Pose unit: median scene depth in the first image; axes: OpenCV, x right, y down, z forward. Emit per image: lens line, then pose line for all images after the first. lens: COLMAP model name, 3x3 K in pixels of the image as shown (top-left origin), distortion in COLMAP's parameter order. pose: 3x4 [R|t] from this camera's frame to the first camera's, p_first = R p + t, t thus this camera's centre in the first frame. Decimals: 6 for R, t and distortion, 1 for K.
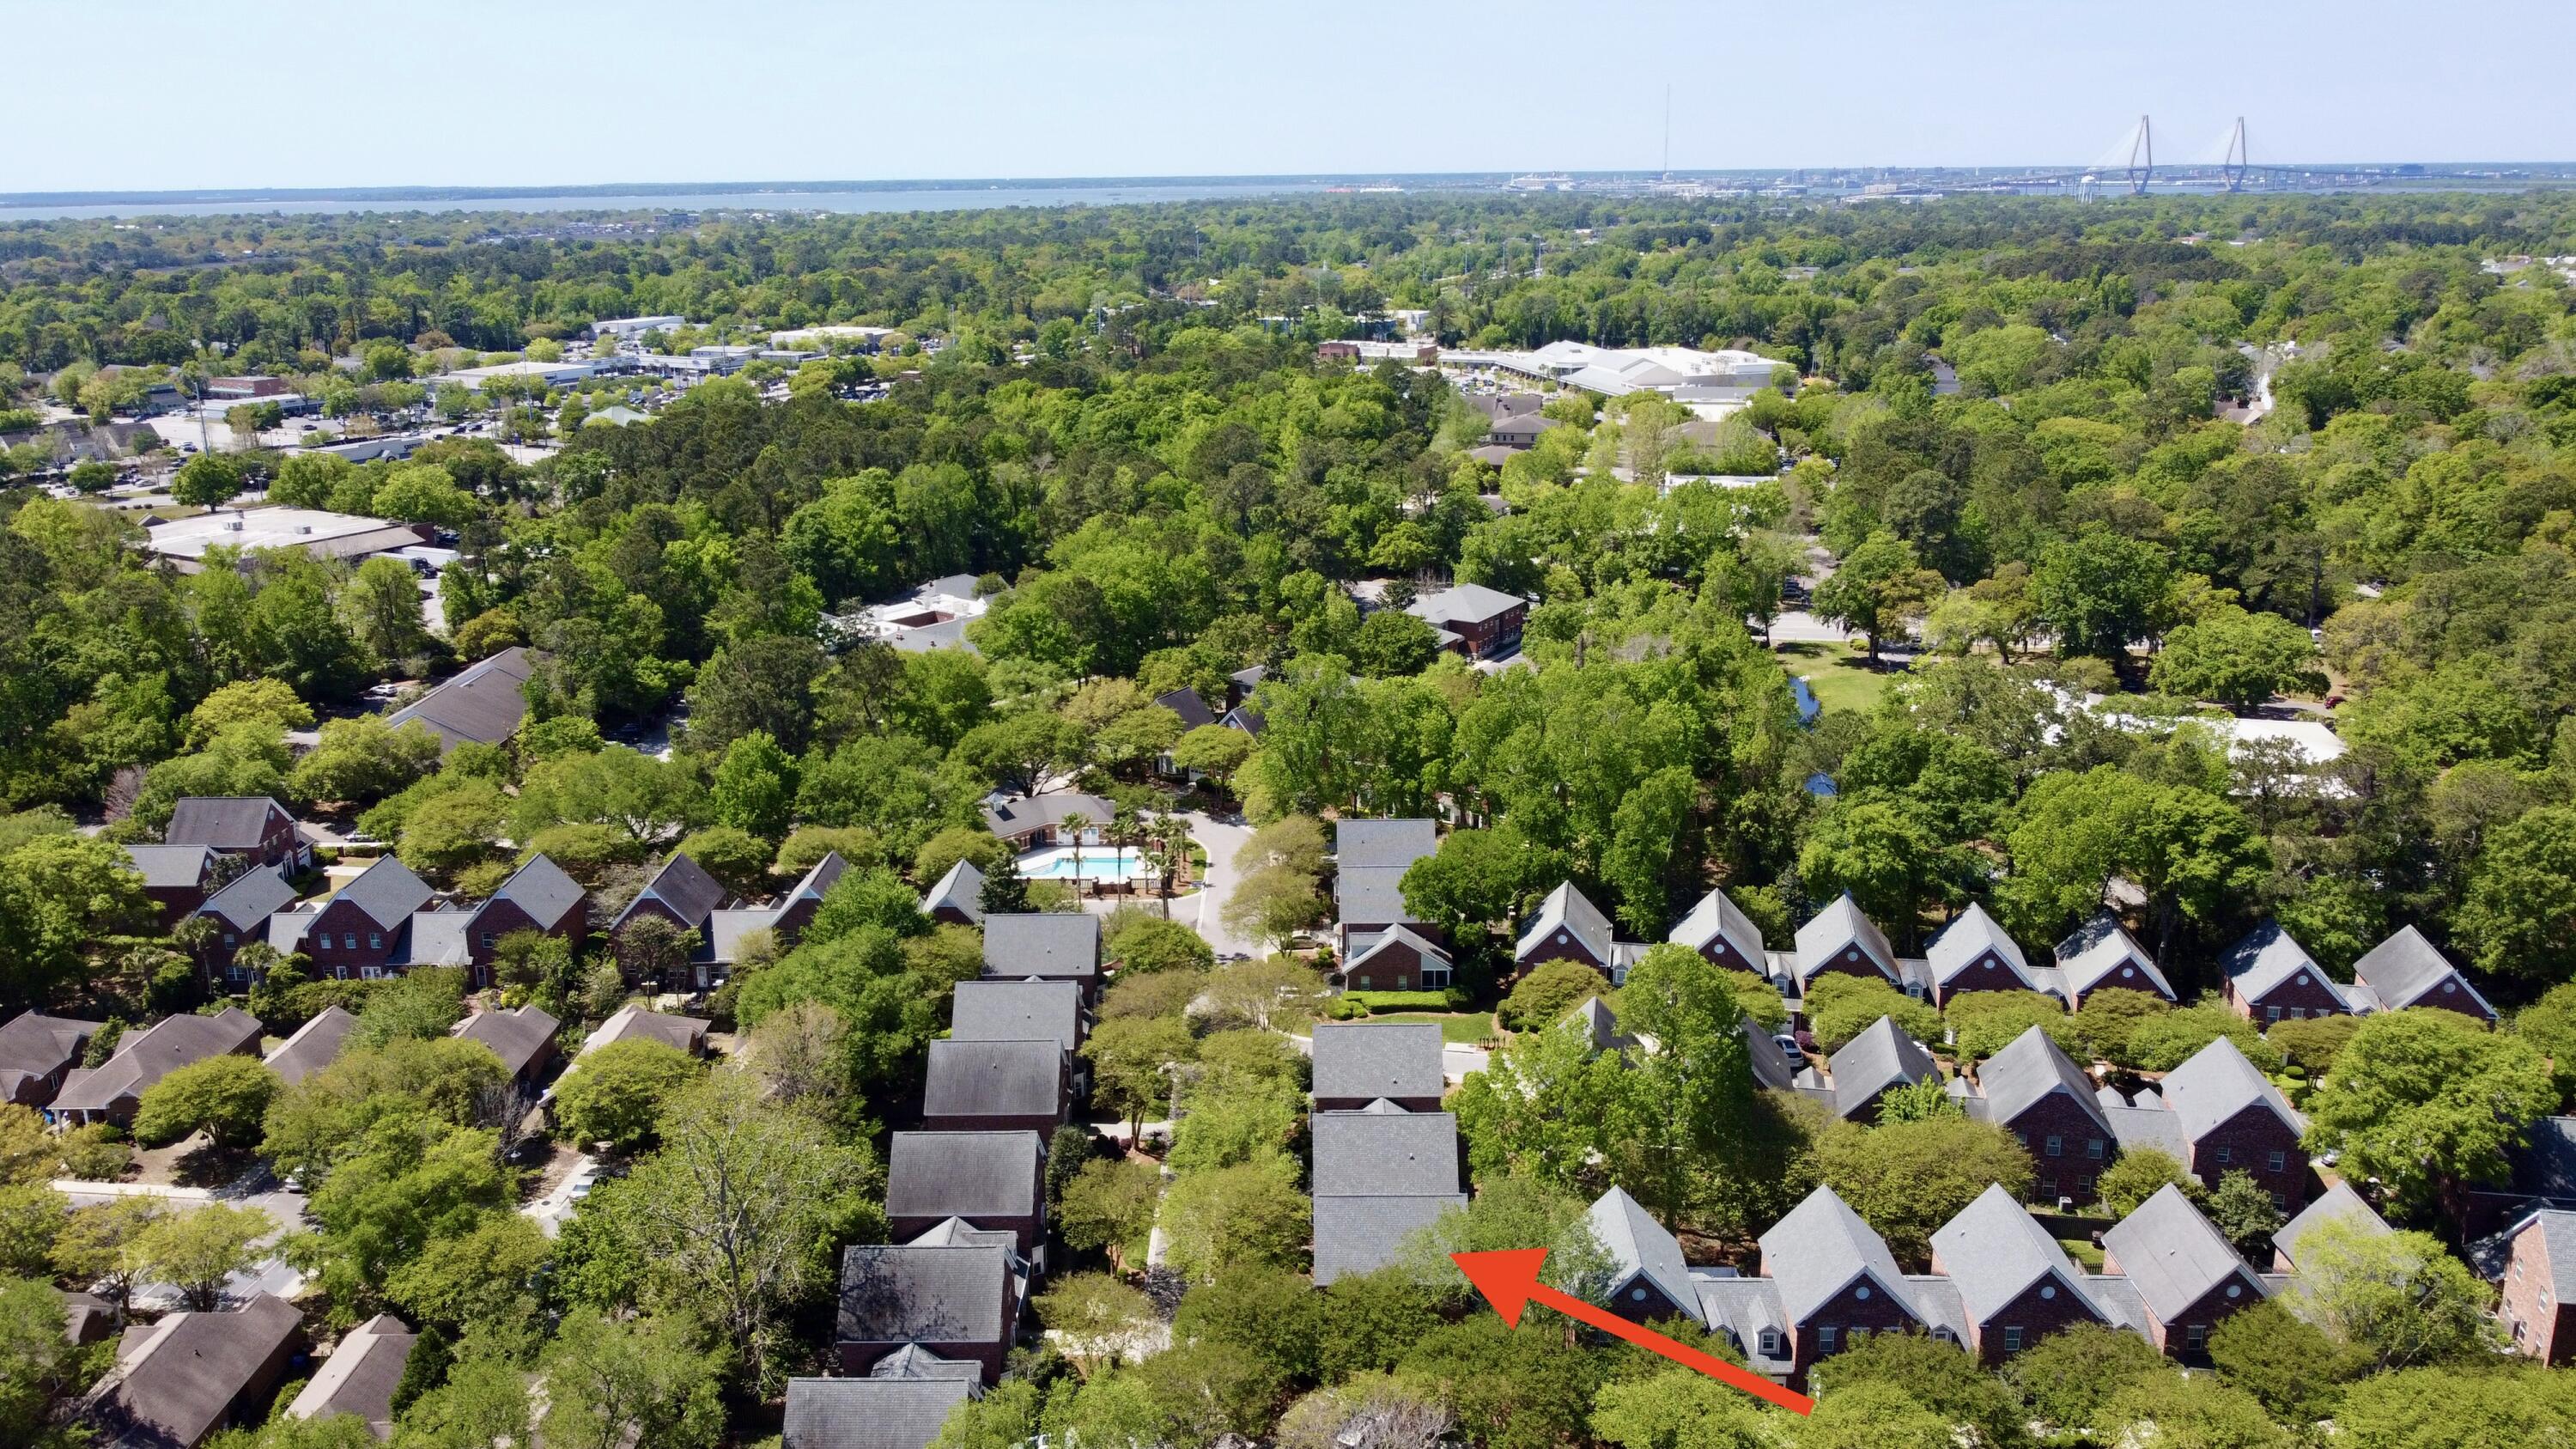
lens RADIAL K [[1960.9, 0, 1288.0], [0, 1960.9, 724.5], [0, 0, 1]] dist [-0.001117, -0.002039]
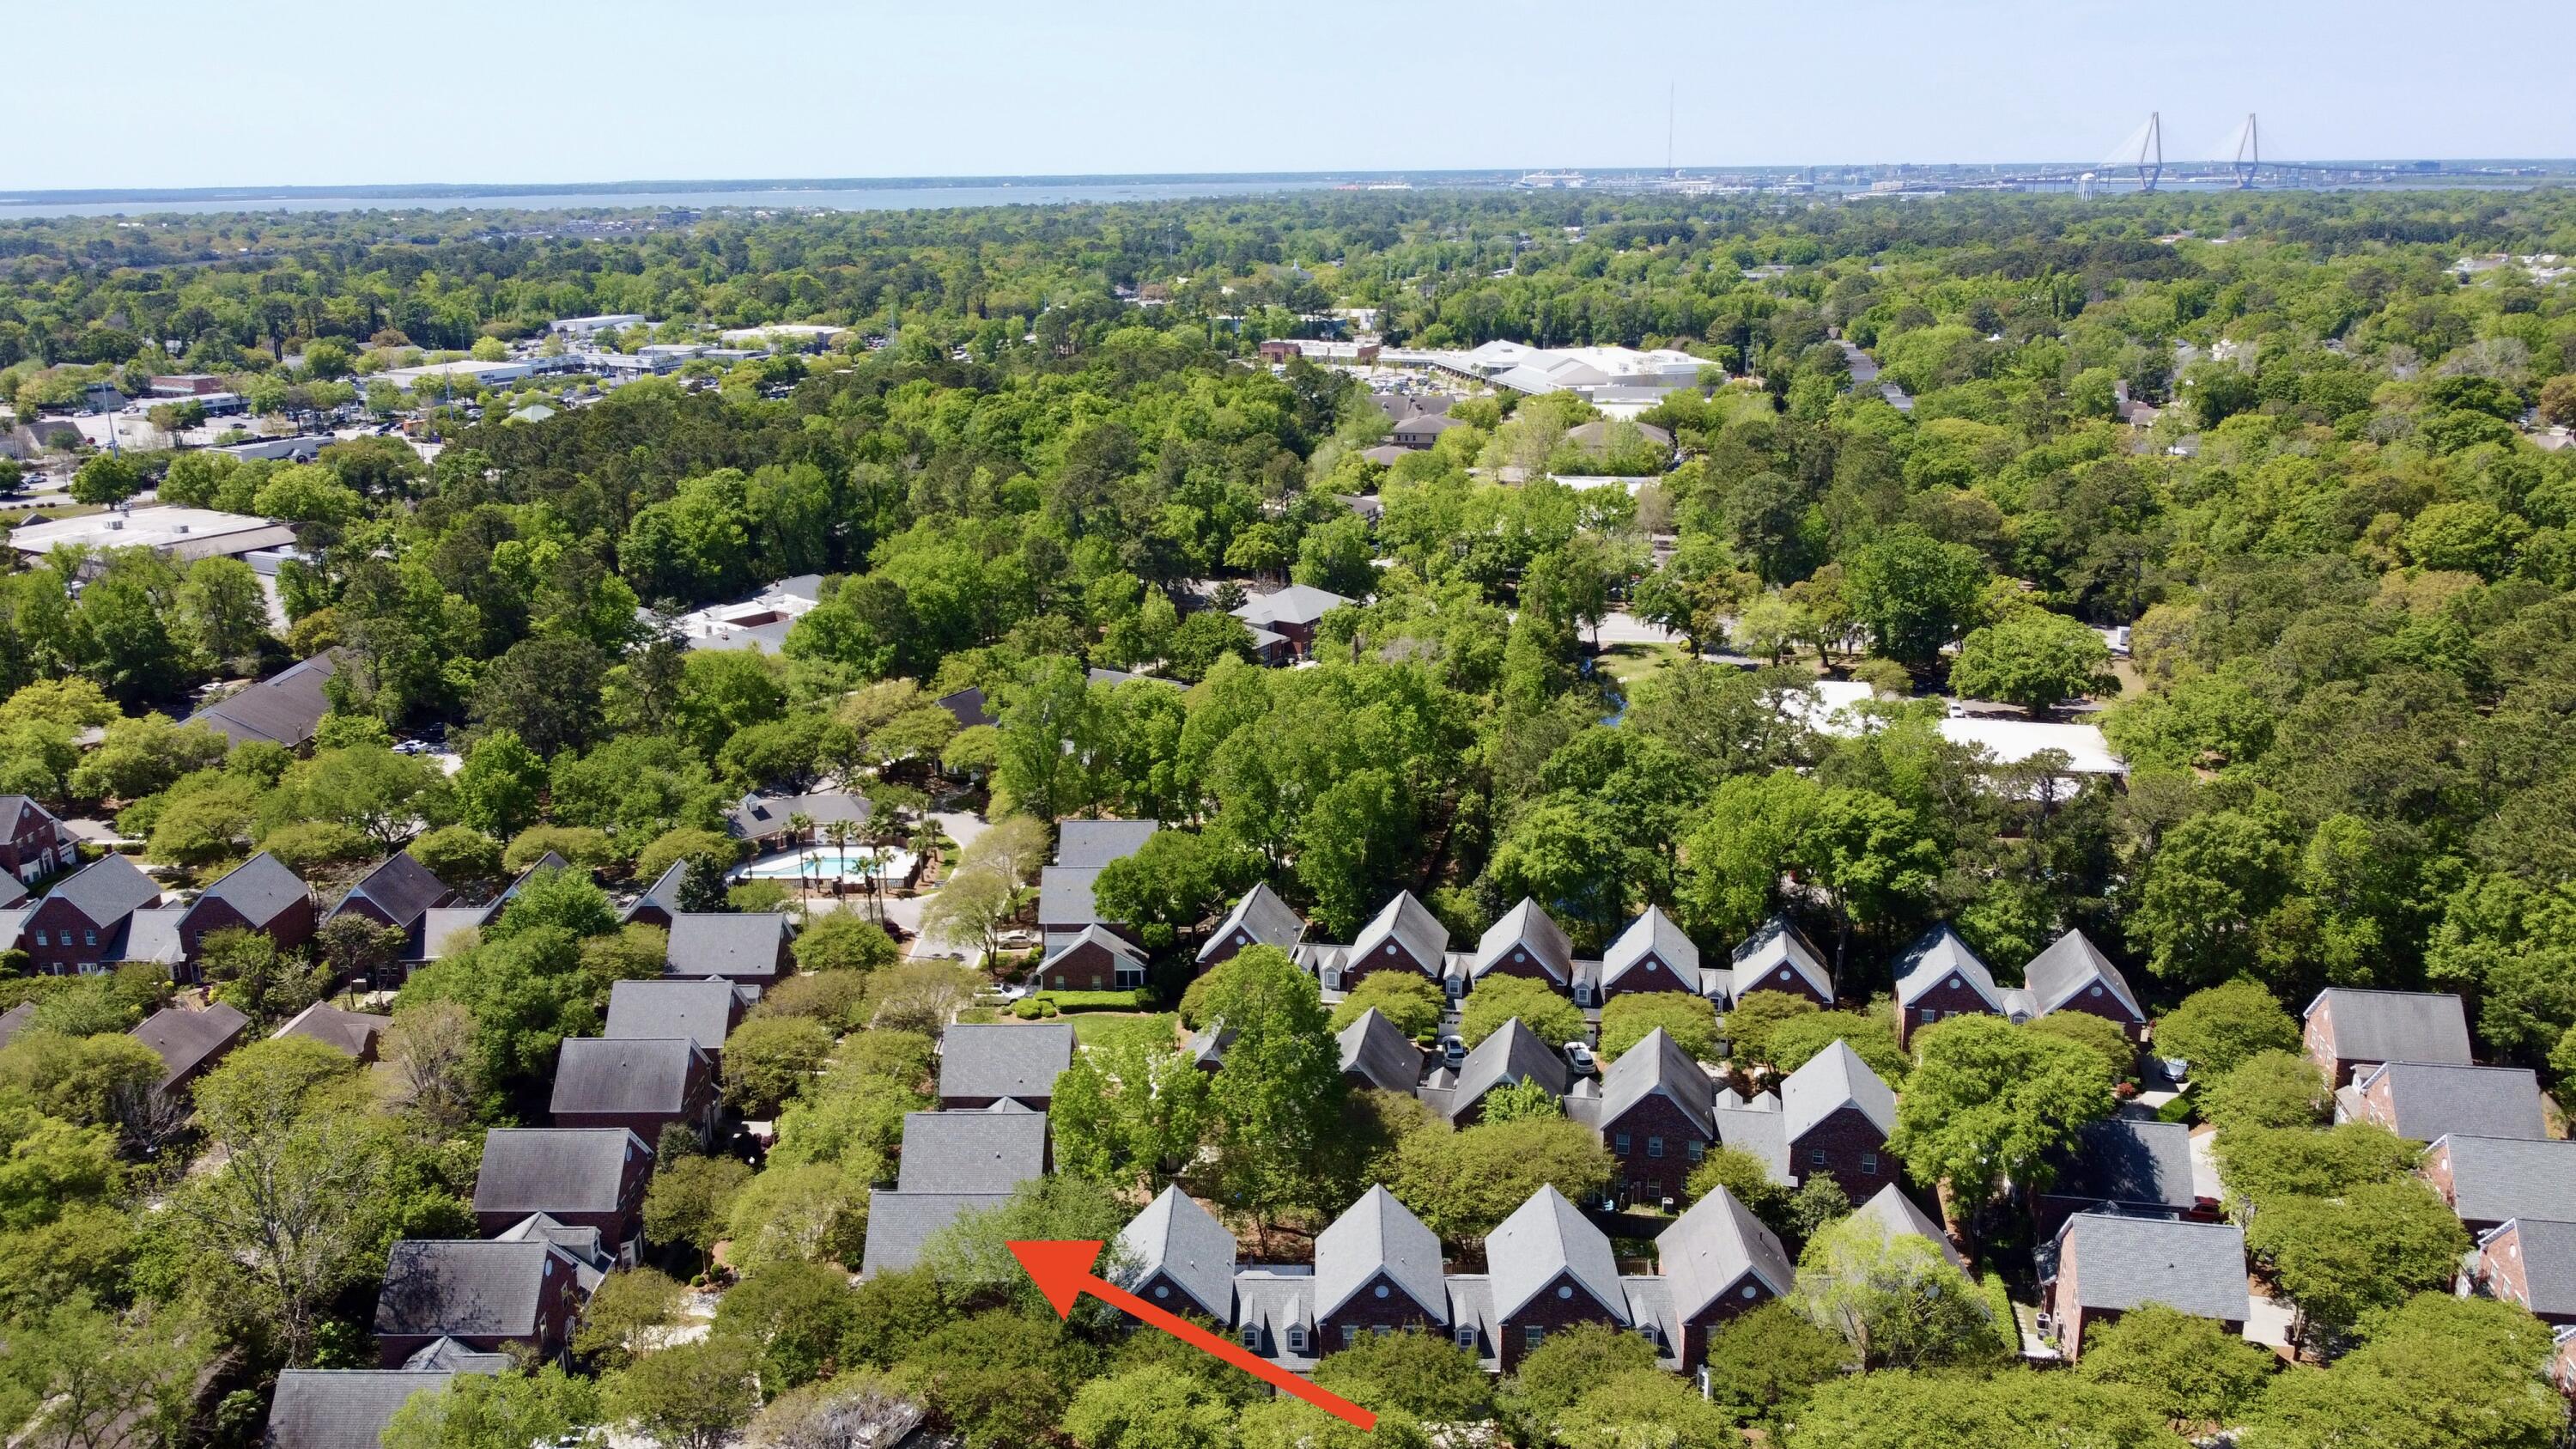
lens RADIAL K [[1960.9, 0, 1288.0], [0, 1960.9, 724.5], [0, 0, 1]] dist [-0.001117, -0.002039]
pose [[0.999954, 0.002204, -0.009315, 0.131842], [-0.002190, 0.999997, 0.001467, -0.002252], [0.009318, -0.001447, 0.999956, -0.006447]]
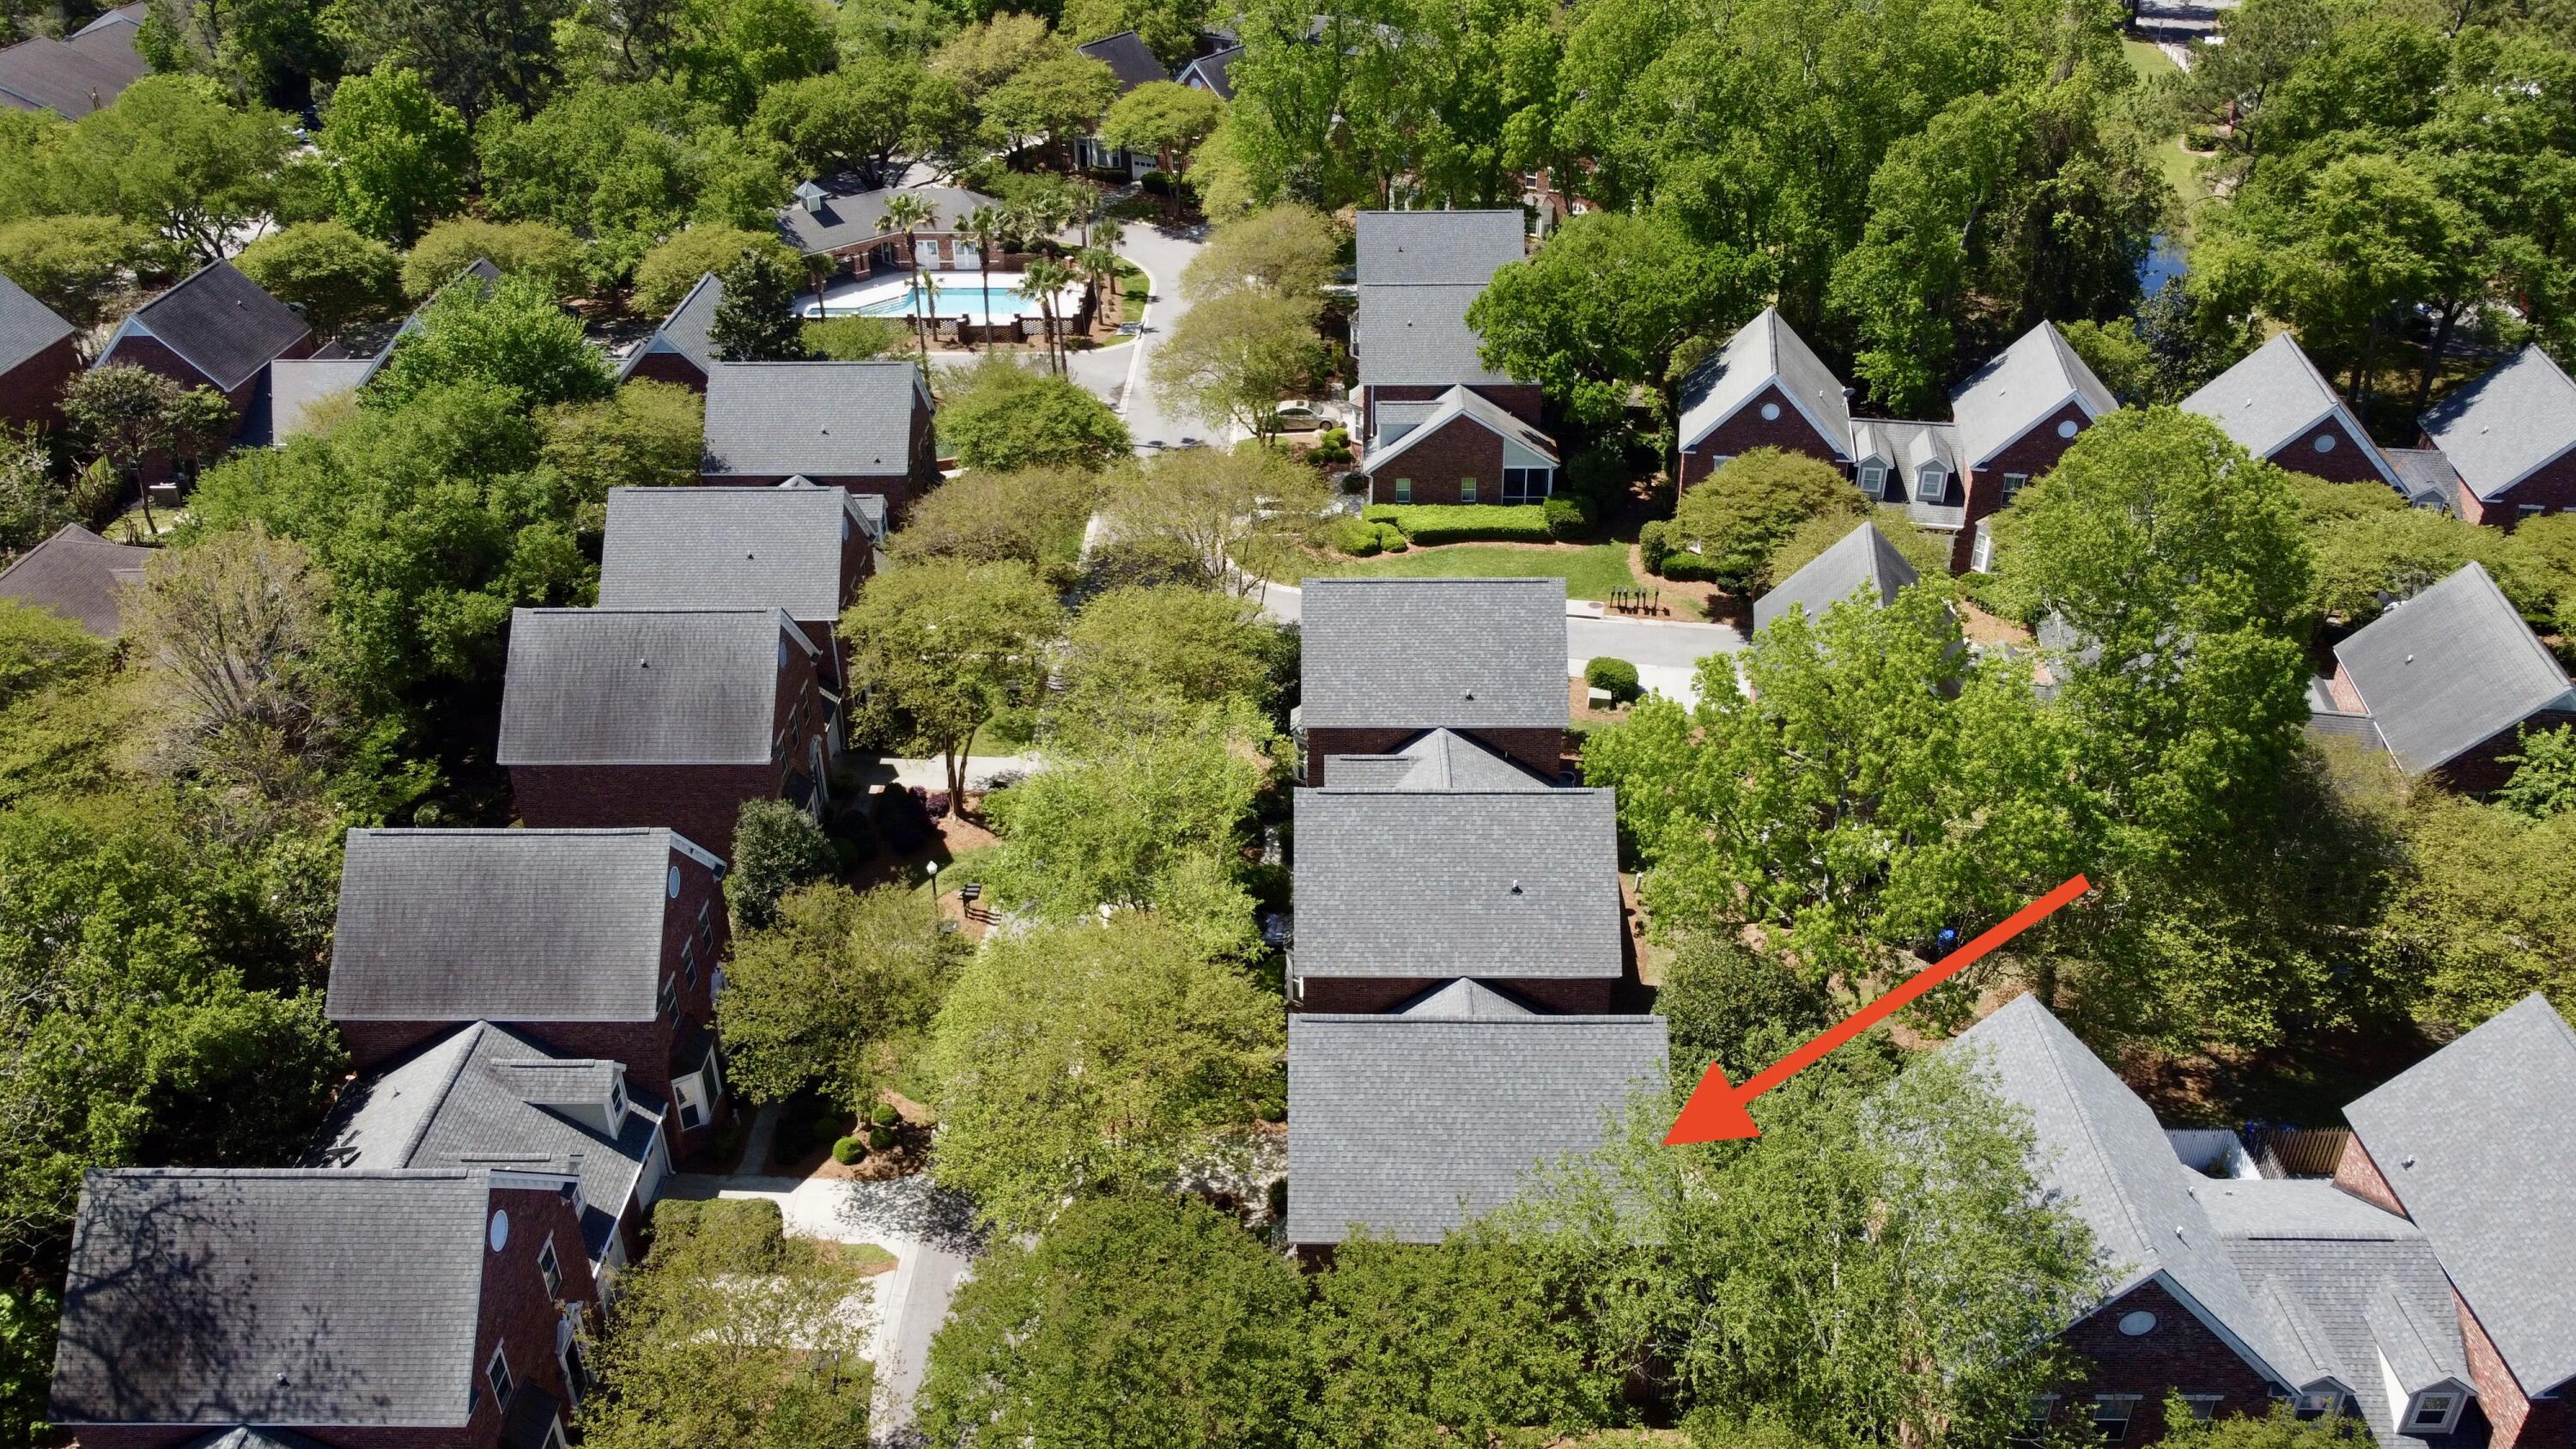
lens RADIAL K [[1956.4, 0, 1288.0], [0, 1956.4, 724.5], [0, 0, 1]] dist [0.007642, 0.000196]
pose [[0.999950, 0.004497, -0.008923, 0.008990], [-0.002103, 0.967706, 0.252072, 0.043353], [0.009769, -0.252040, 0.967667, 0.344603]]
